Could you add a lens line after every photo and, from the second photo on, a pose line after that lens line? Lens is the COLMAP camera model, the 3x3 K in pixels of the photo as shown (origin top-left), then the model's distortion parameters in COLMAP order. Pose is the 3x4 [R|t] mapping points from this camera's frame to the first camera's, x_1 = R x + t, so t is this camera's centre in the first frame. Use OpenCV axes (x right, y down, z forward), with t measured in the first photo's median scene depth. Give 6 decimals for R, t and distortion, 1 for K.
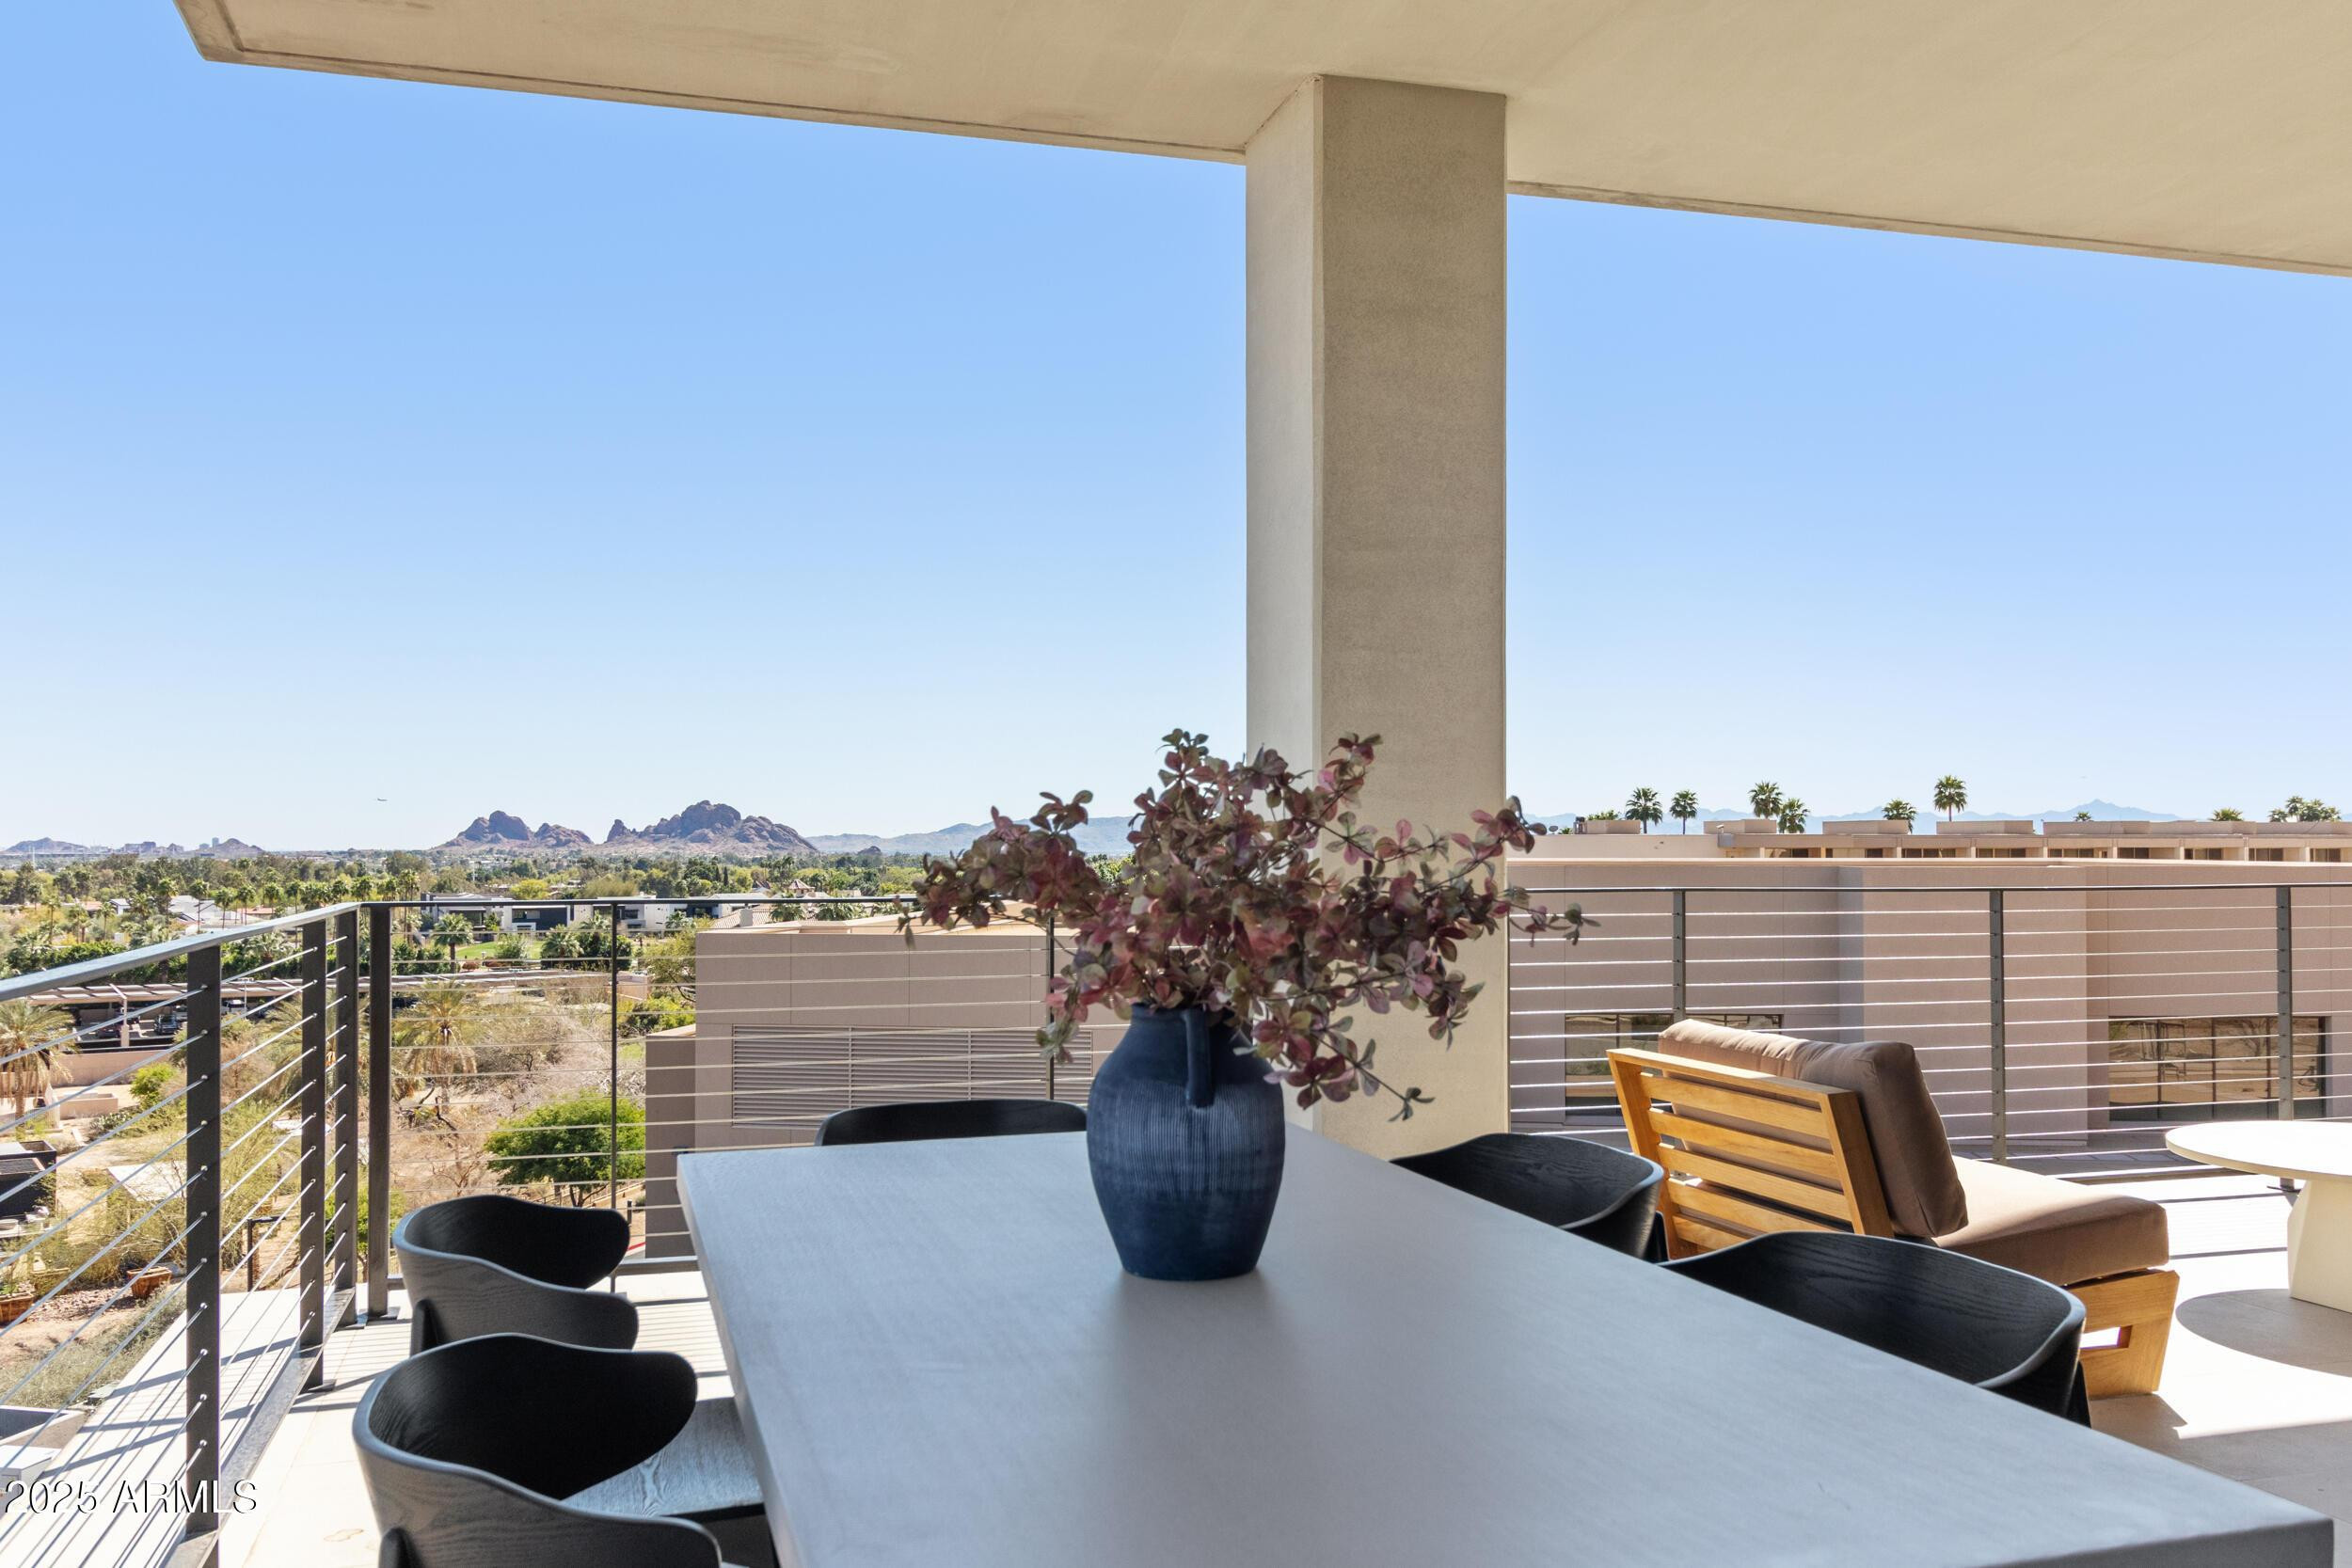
lens RADIAL K [[1879.0, 0, 1096.5], [0, 1879.0, 816.2], [0, 0, 1]] dist [-0.002580, 0.003654]
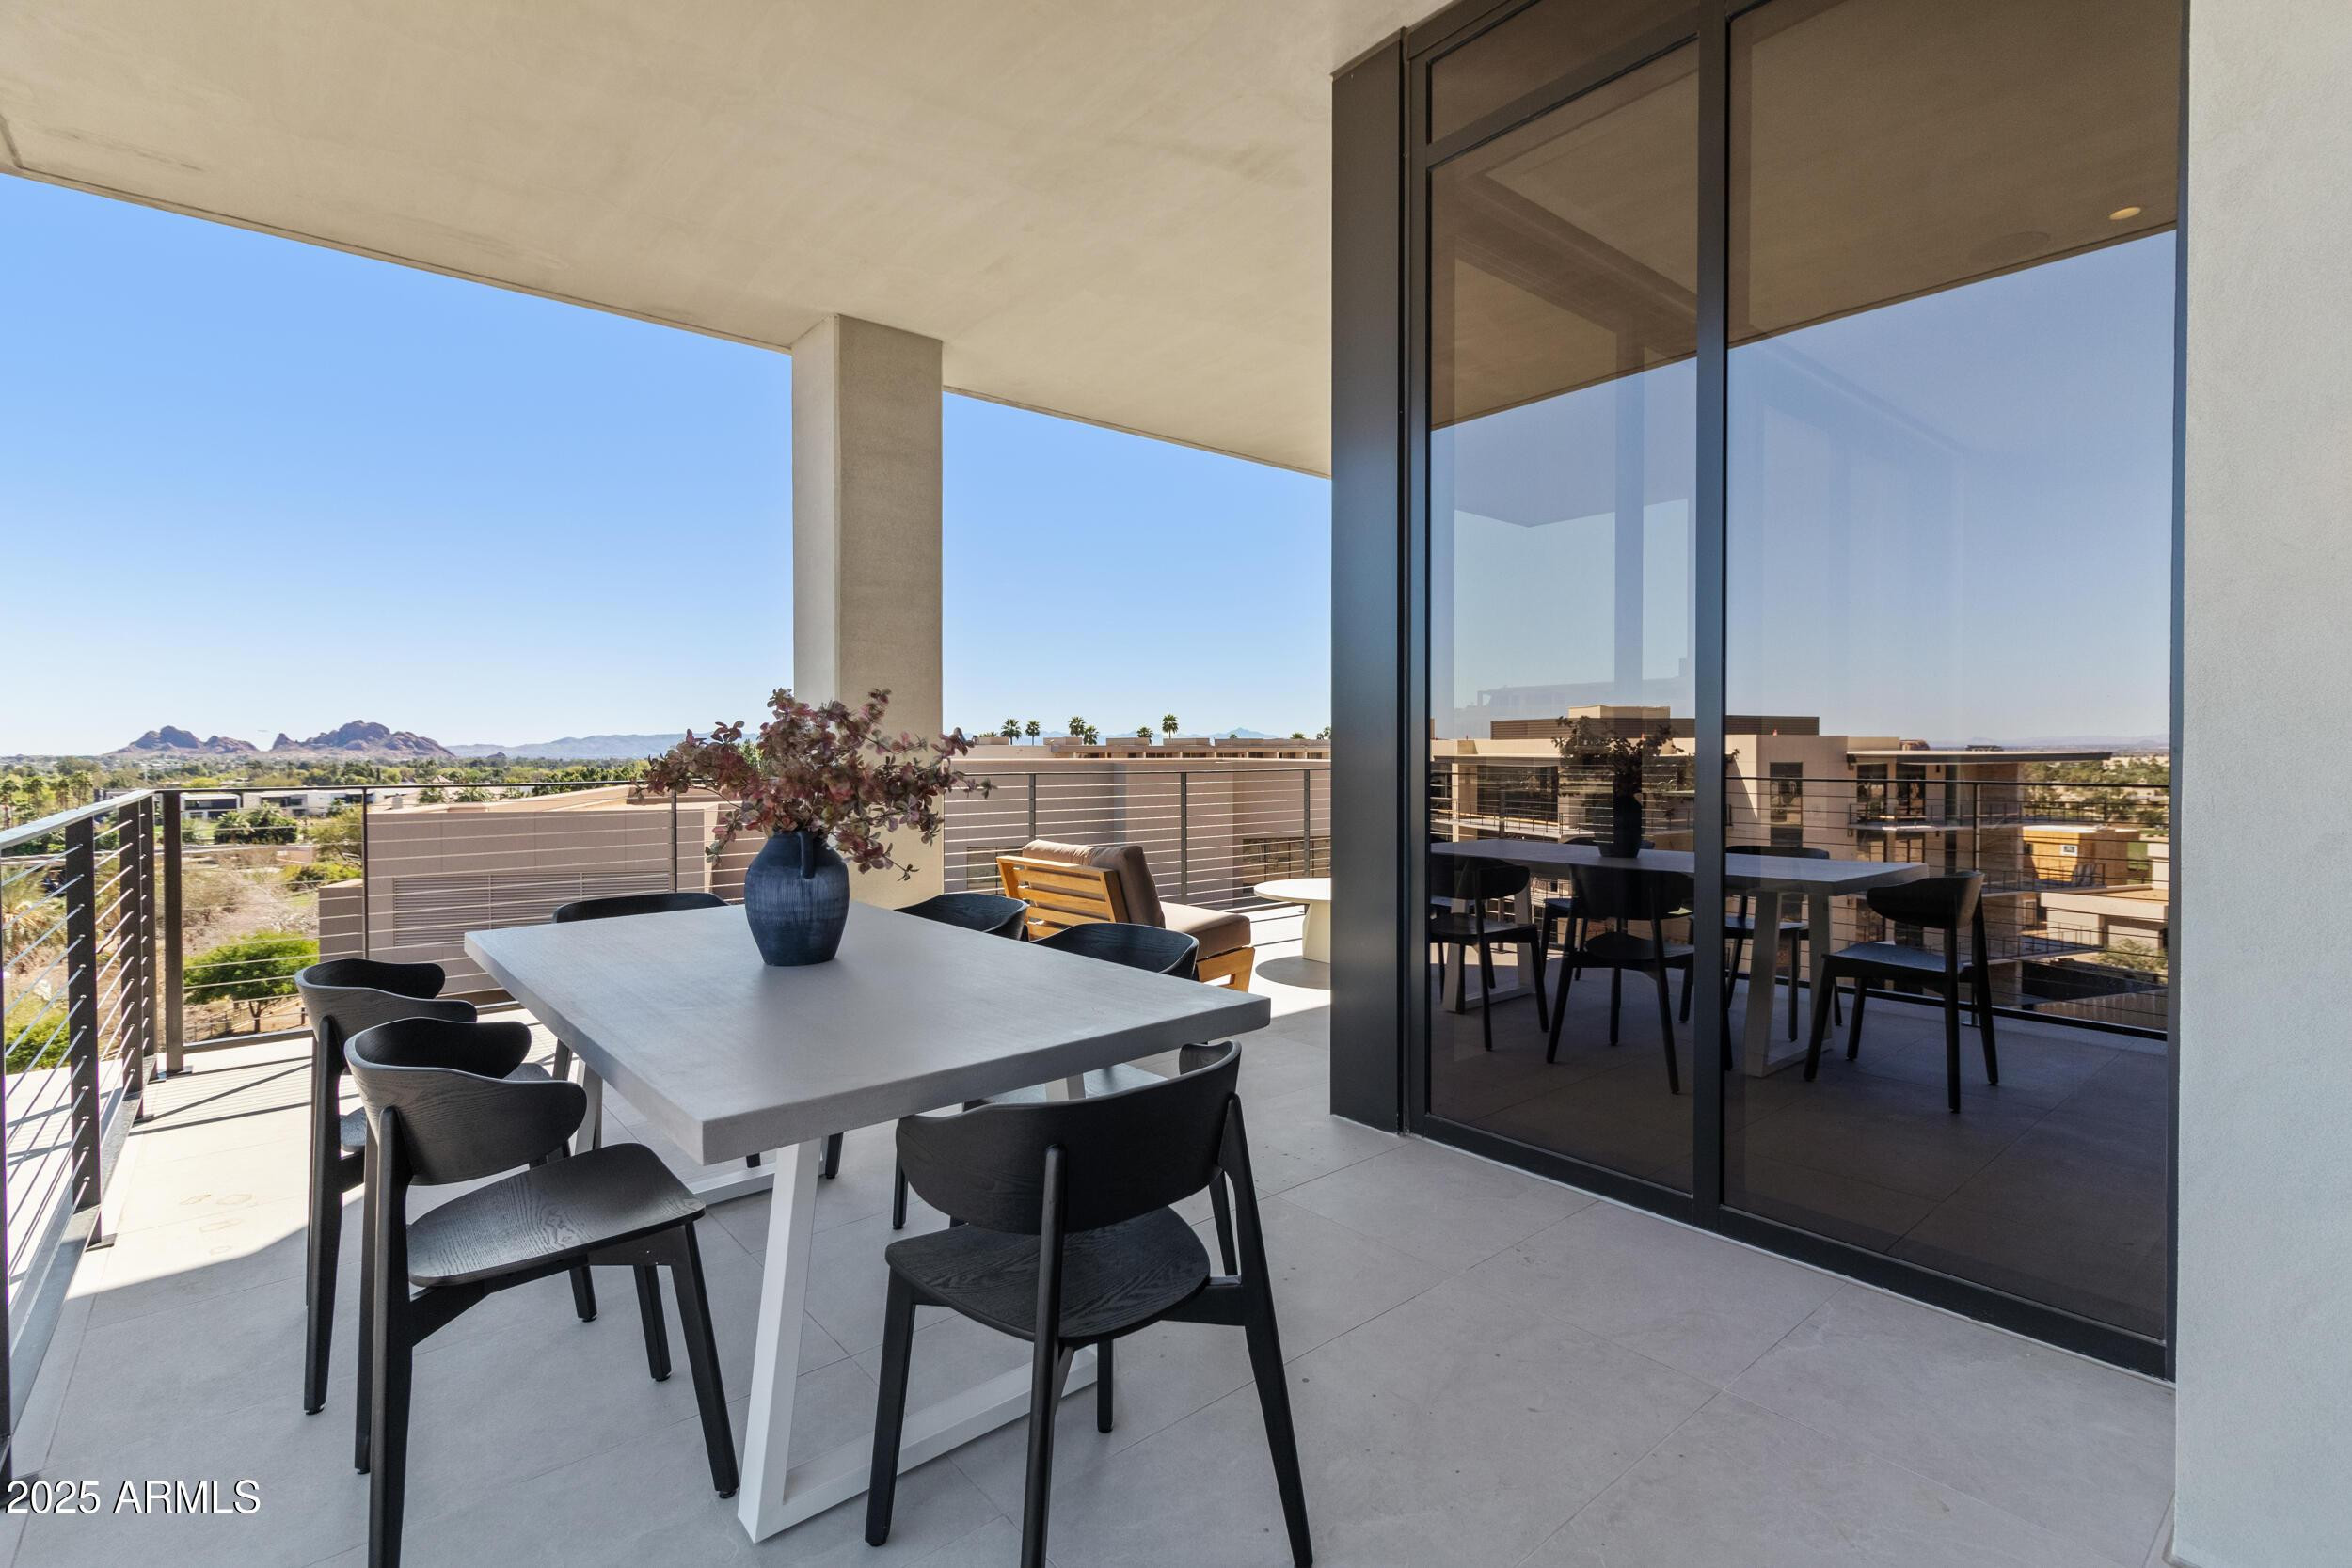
lens RADIAL K [[1111.0, 0, 1176.7], [0, 1111.0, 758.8], [0, 0, 1]] dist [-0.000283, -0.000511]
pose [[0.908188, -0.003468, 0.418549, -0.034243], [-0.005734, 0.999769, 0.020725, -0.000381], [-0.418524, -0.021222, 0.907958, -0.100730]]
